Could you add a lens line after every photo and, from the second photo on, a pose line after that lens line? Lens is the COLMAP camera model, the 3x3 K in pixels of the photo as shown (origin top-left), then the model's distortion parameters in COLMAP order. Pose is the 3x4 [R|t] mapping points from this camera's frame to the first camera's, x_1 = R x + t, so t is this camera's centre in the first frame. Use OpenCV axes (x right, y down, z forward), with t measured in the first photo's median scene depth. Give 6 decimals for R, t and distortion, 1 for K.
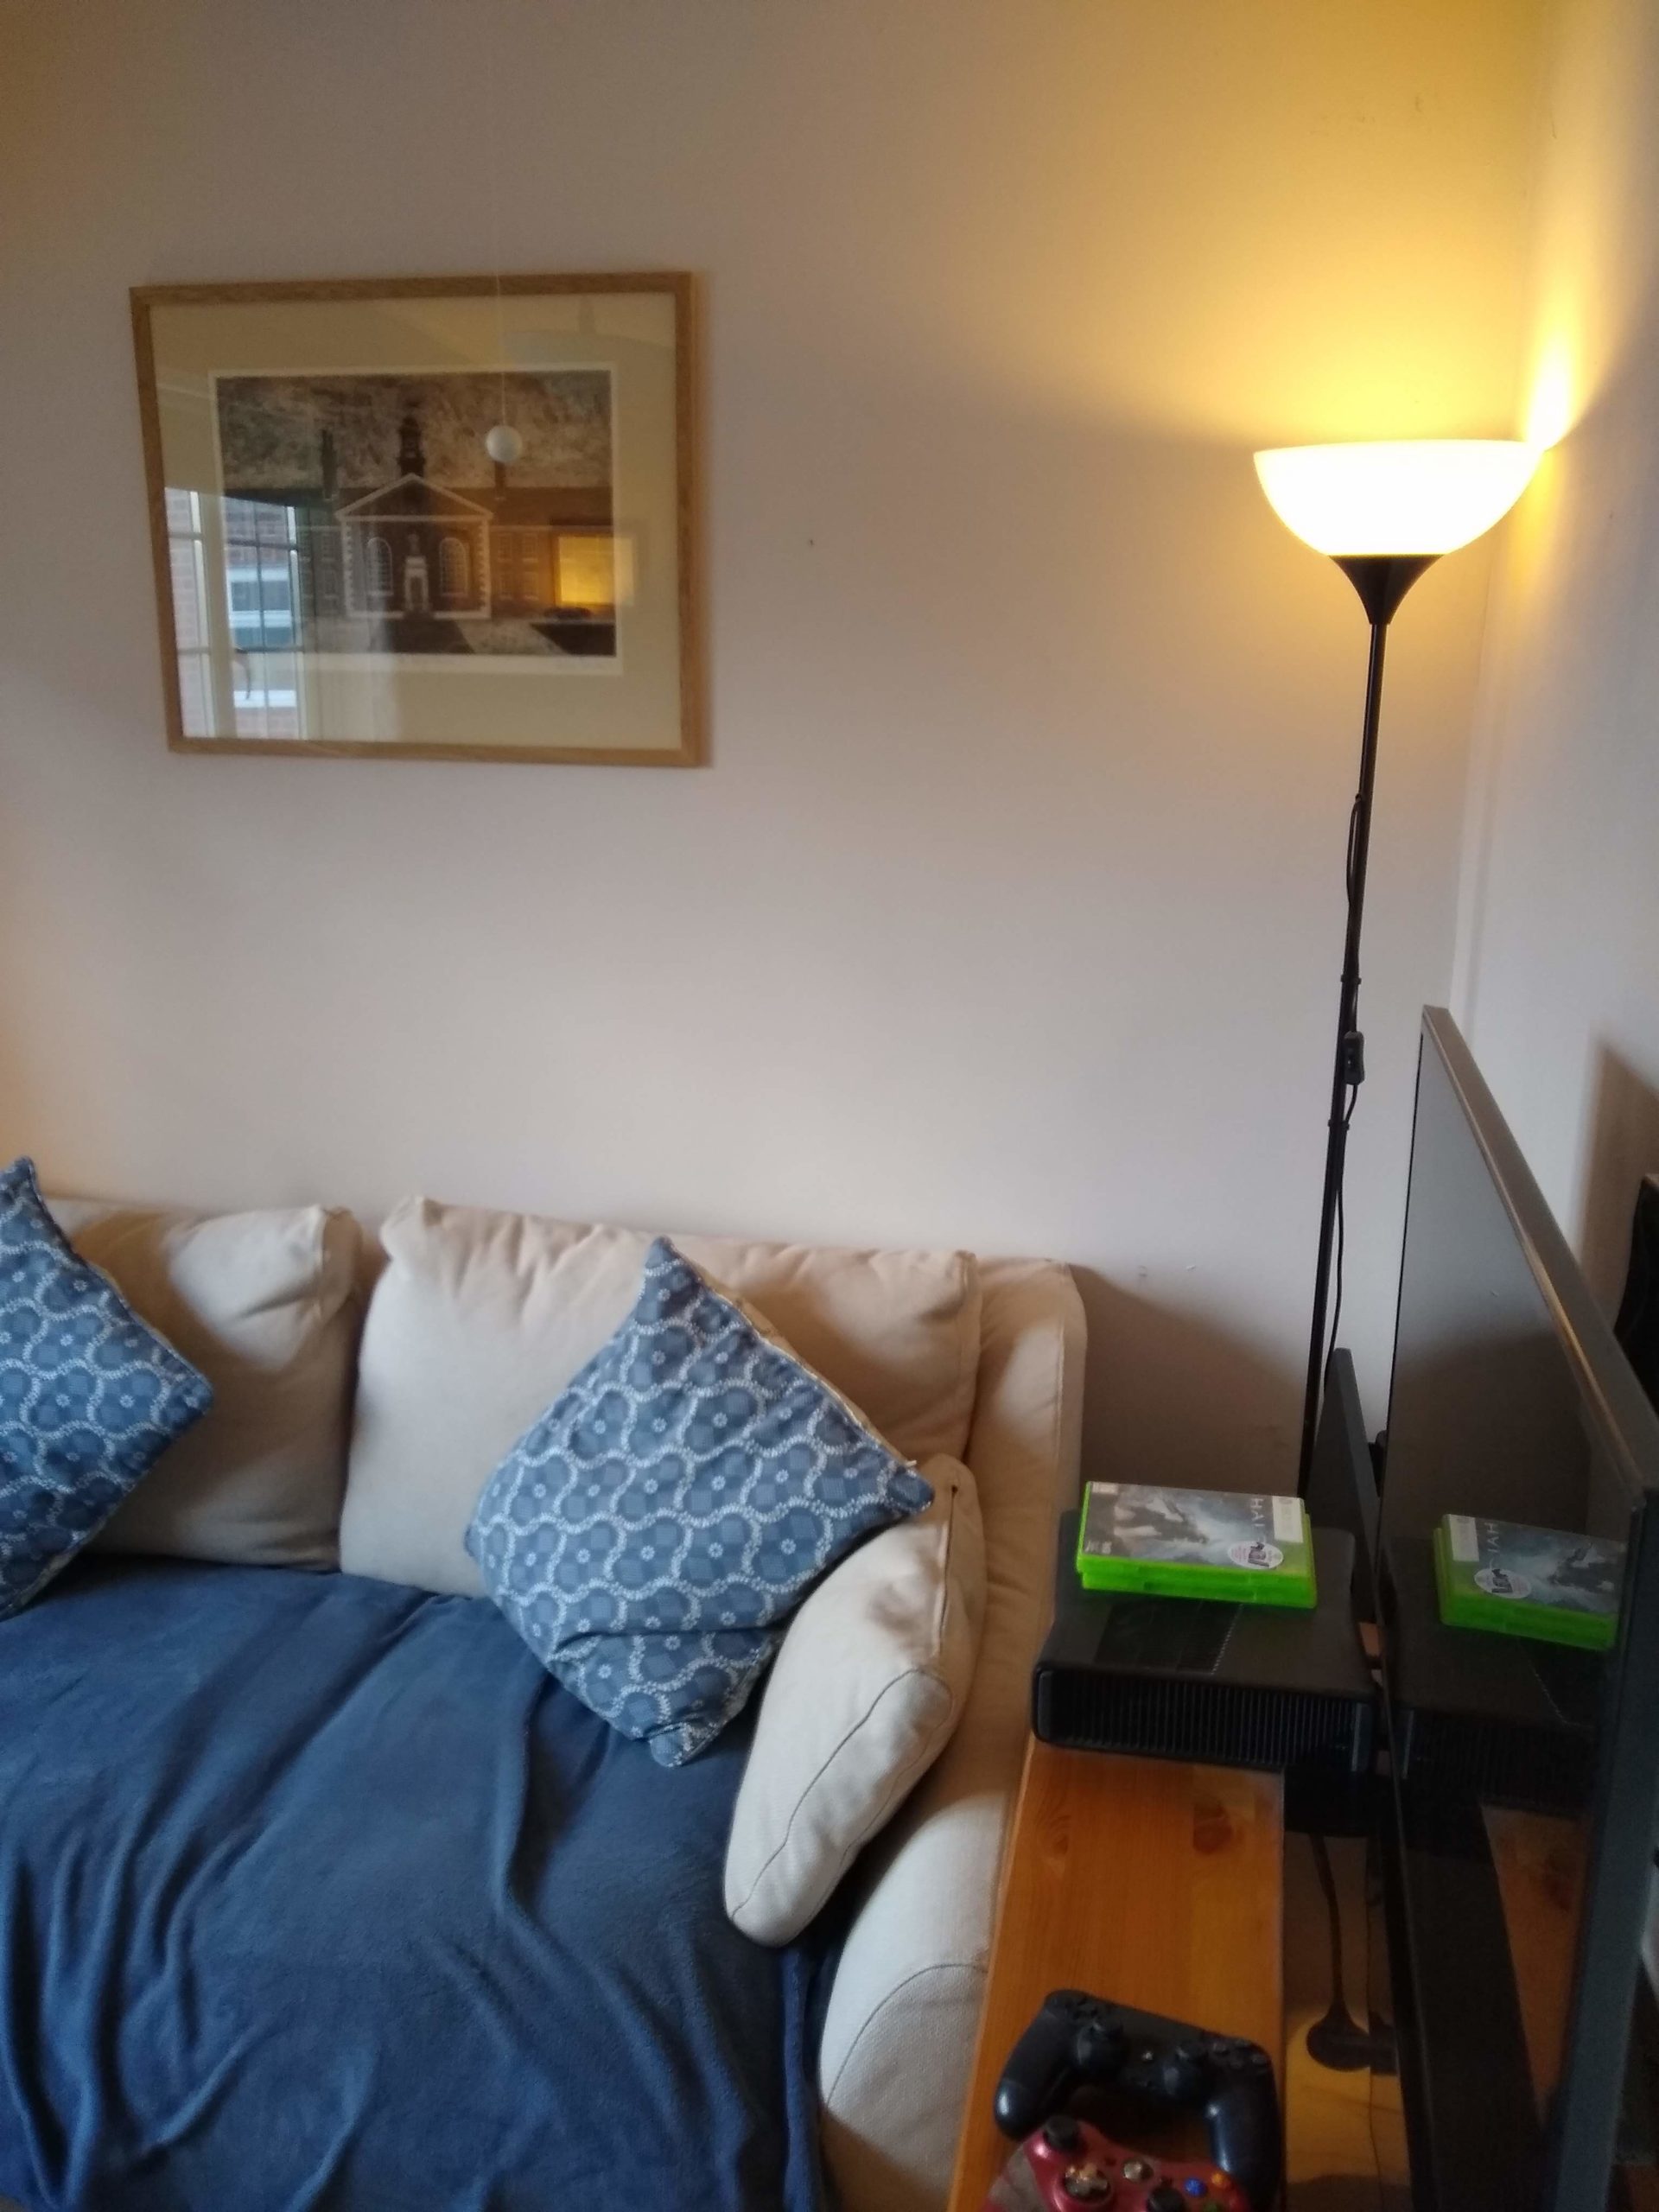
lens RADIAL K [[1786.8, 0, 838.5], [0, 1786.8, 1094.8], [0, 0, 1]] dist [-0.012138, 0.009338]
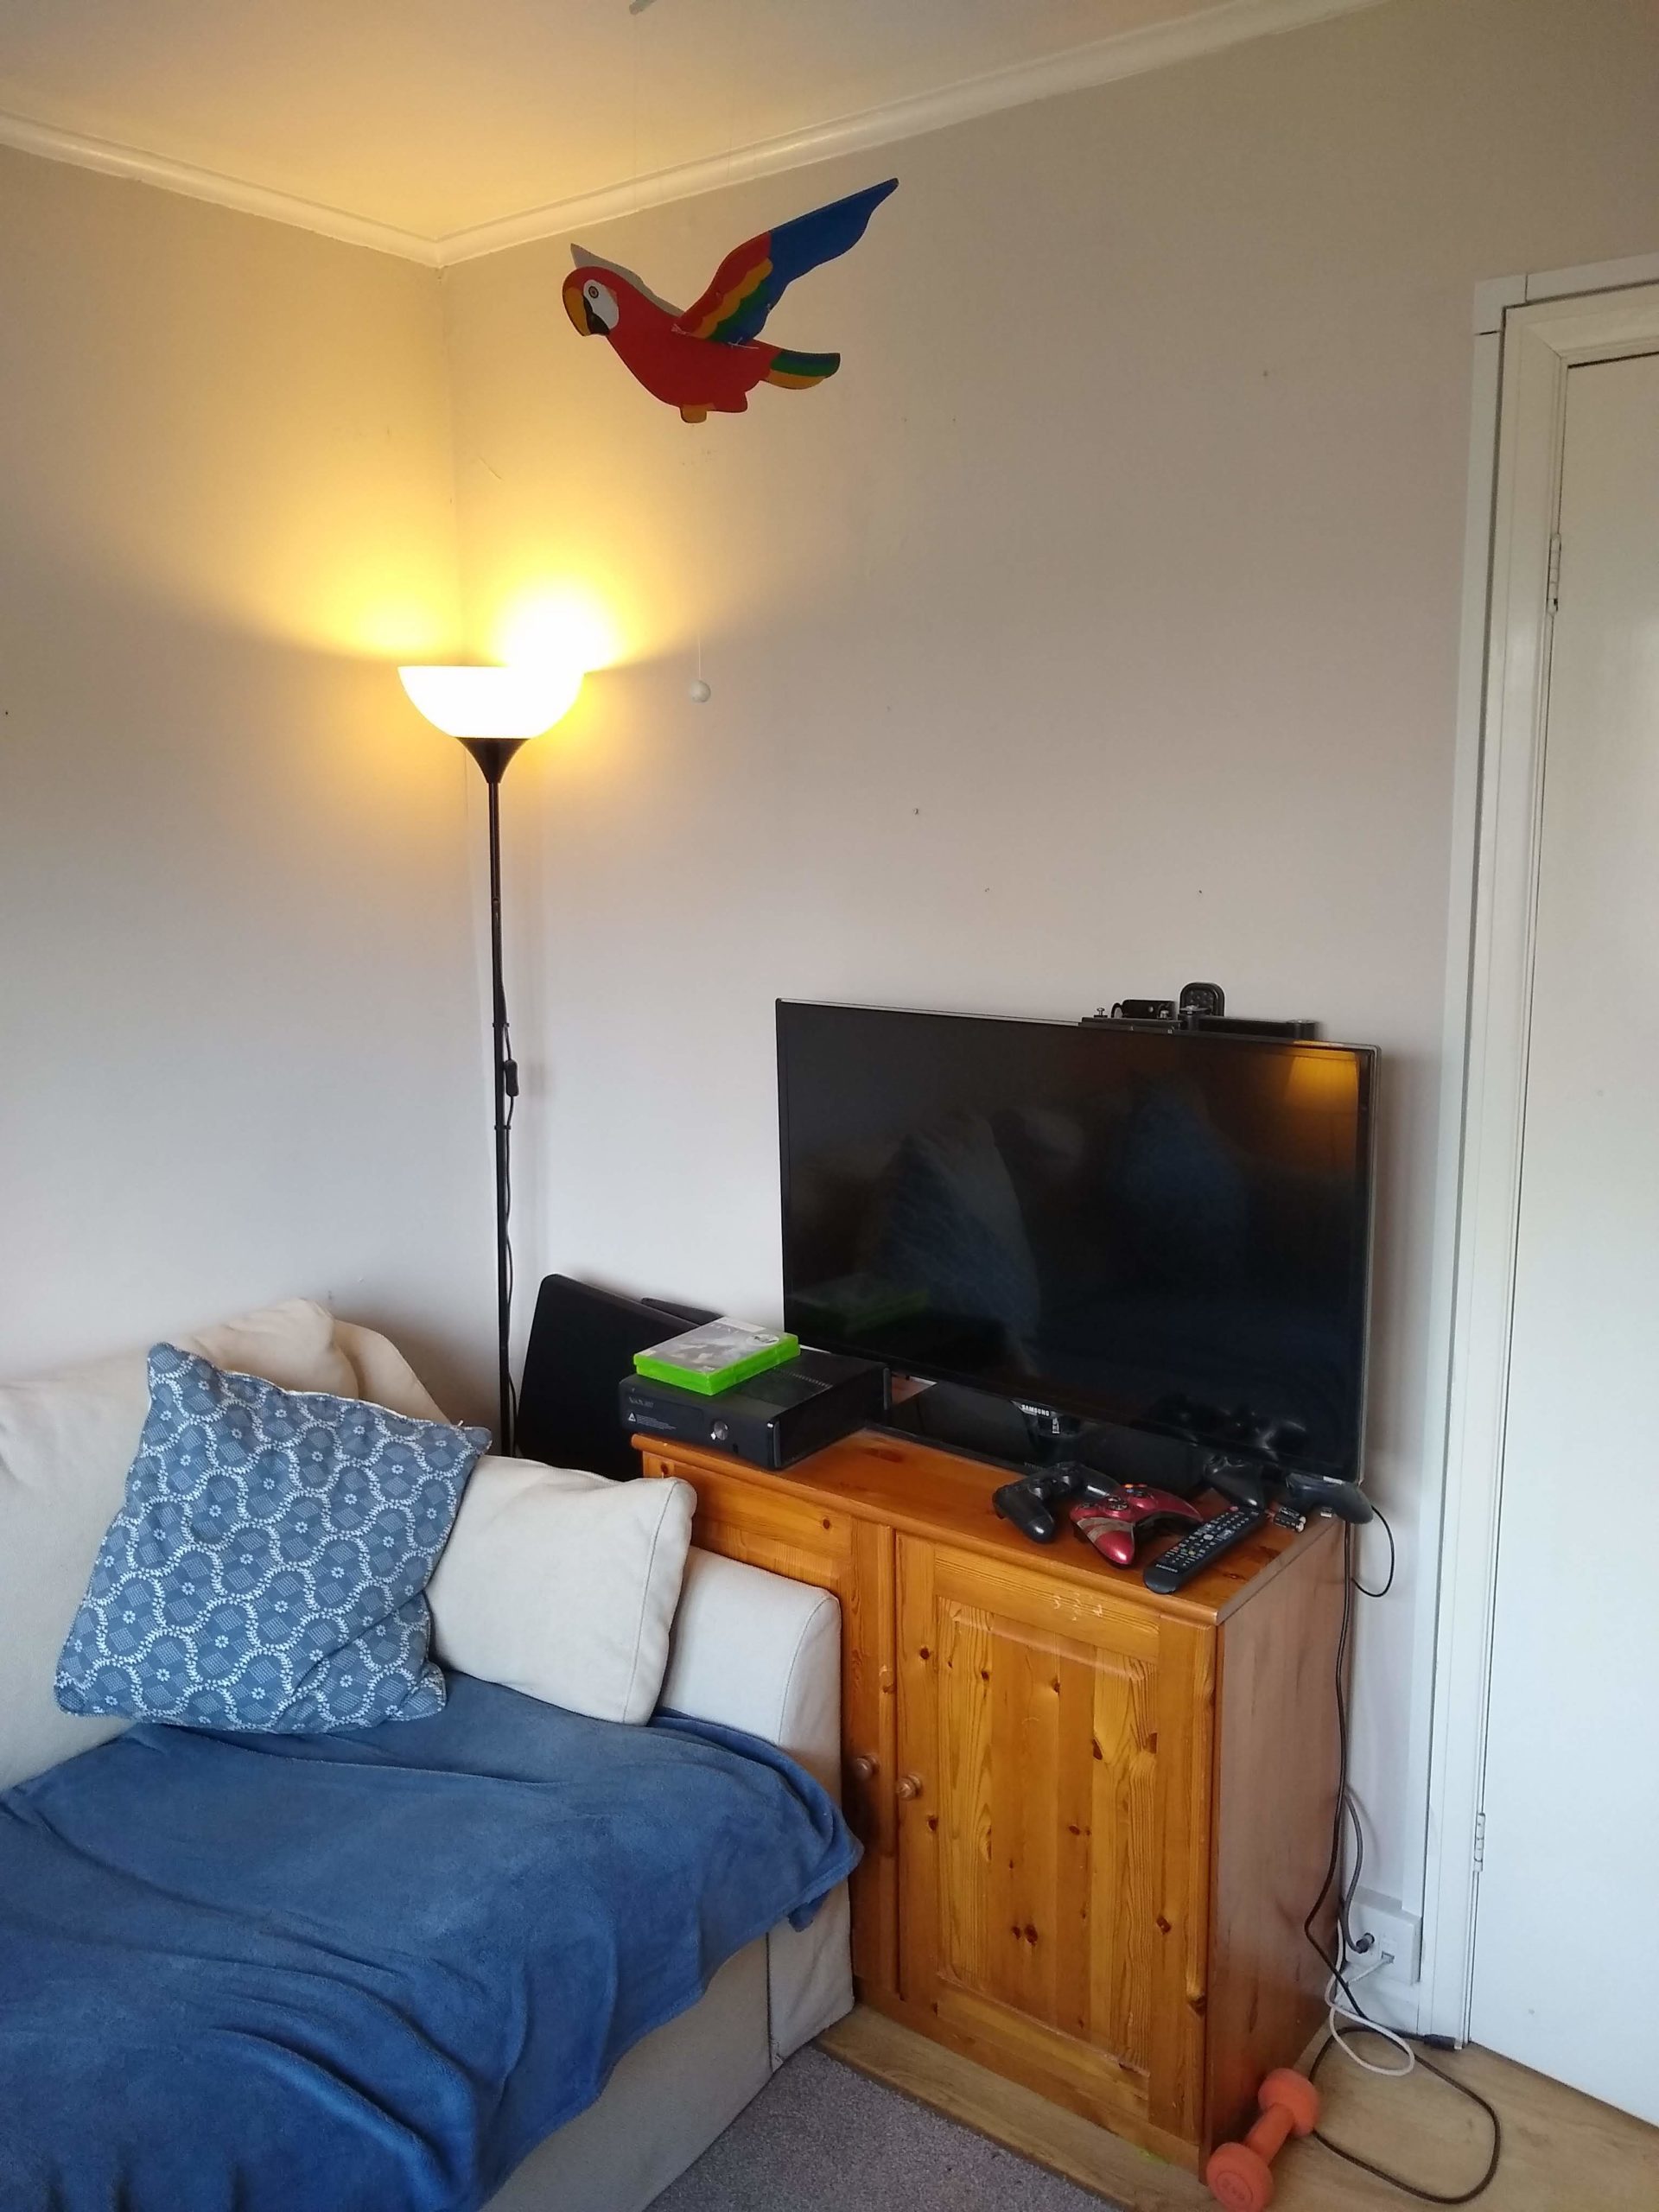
lens RADIAL K [[1744.9, 0, 829.5], [0, 1744.9, 1106.0], [0, 0, 1]] dist [0.000054, 0.001602]
pose [[0.444918, -0.181368, 0.877014, -0.893171], [0.246191, 0.966320, 0.074941, -0.044401], [-0.861068, 0.182570, 0.474585, 0.120295]]
